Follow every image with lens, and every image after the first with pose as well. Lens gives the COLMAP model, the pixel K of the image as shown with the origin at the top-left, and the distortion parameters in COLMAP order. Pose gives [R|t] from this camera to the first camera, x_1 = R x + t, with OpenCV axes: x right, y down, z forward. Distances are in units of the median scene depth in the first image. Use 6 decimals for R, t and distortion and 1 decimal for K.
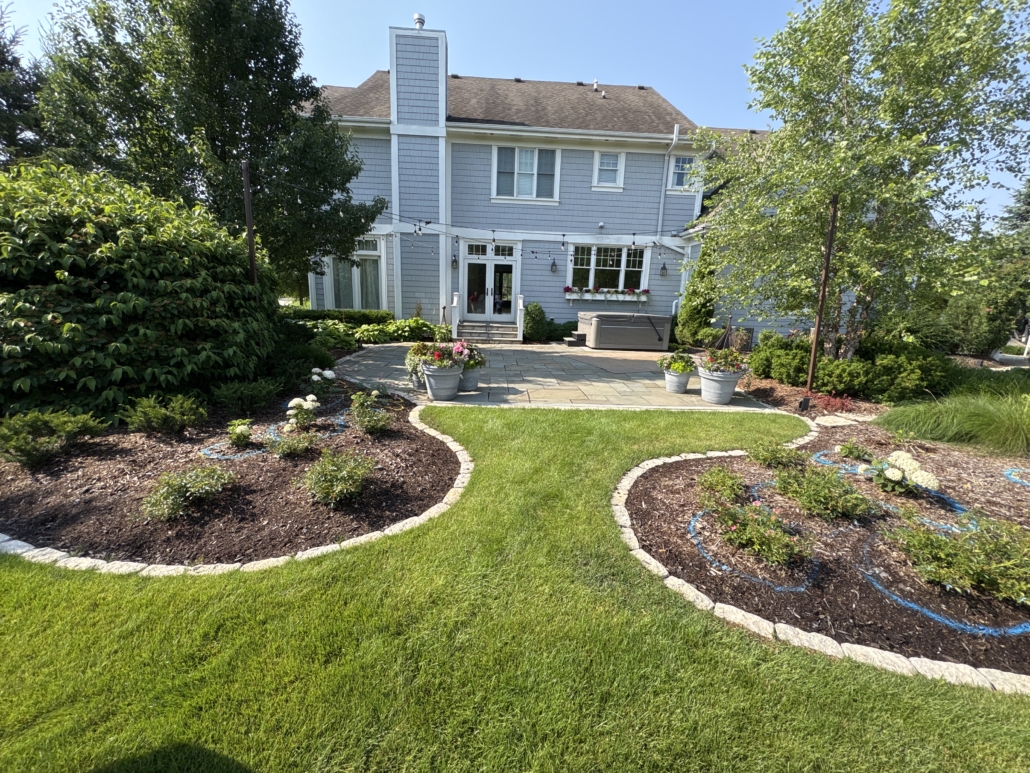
lens RADIAL K [[409.9, 0, 515.0], [0, 409.9, 386.5], [0, 0, 1]] dist [0.001162, 0.000224]
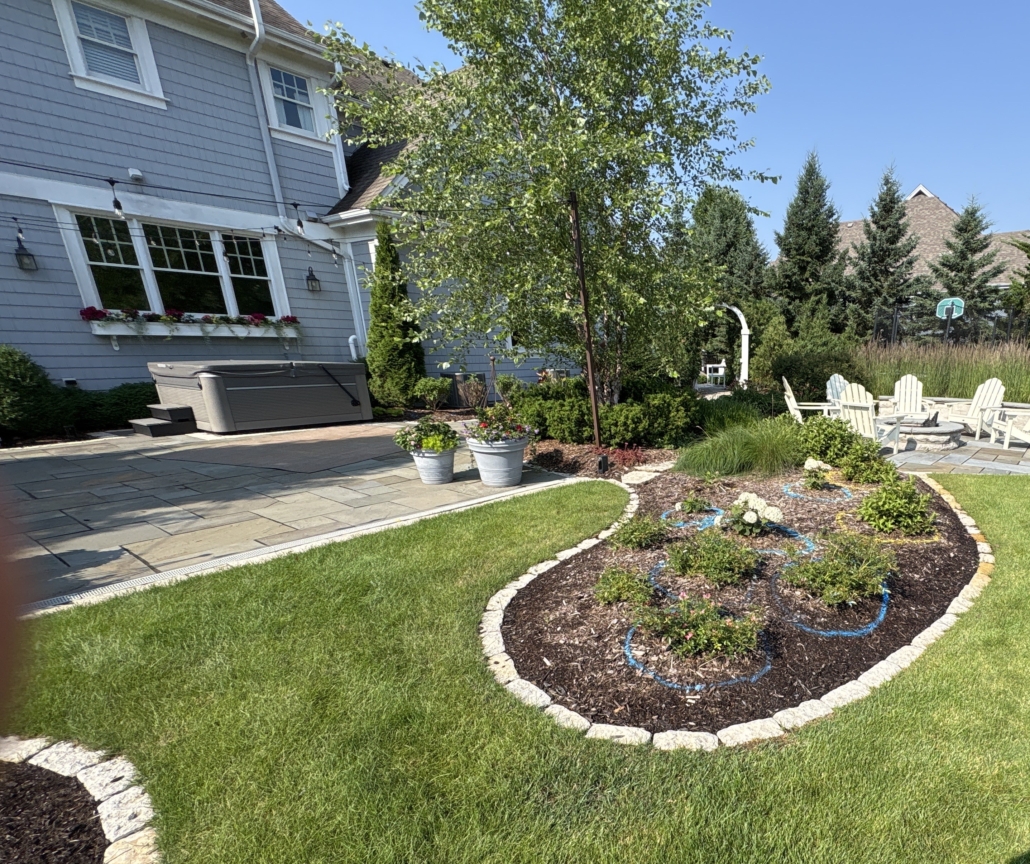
lens RADIAL K [[572.1, 0, 726.1], [0, 572.1, 541.0], [0, 0, 1]] dist [0.001947, -0.000619]
pose [[0.572044, -0.288919, 0.767654, -0.084798], [0.179856, 0.957315, 0.226275, -0.025163], [-0.800261, 0.008628, 0.599590, 0.117291]]
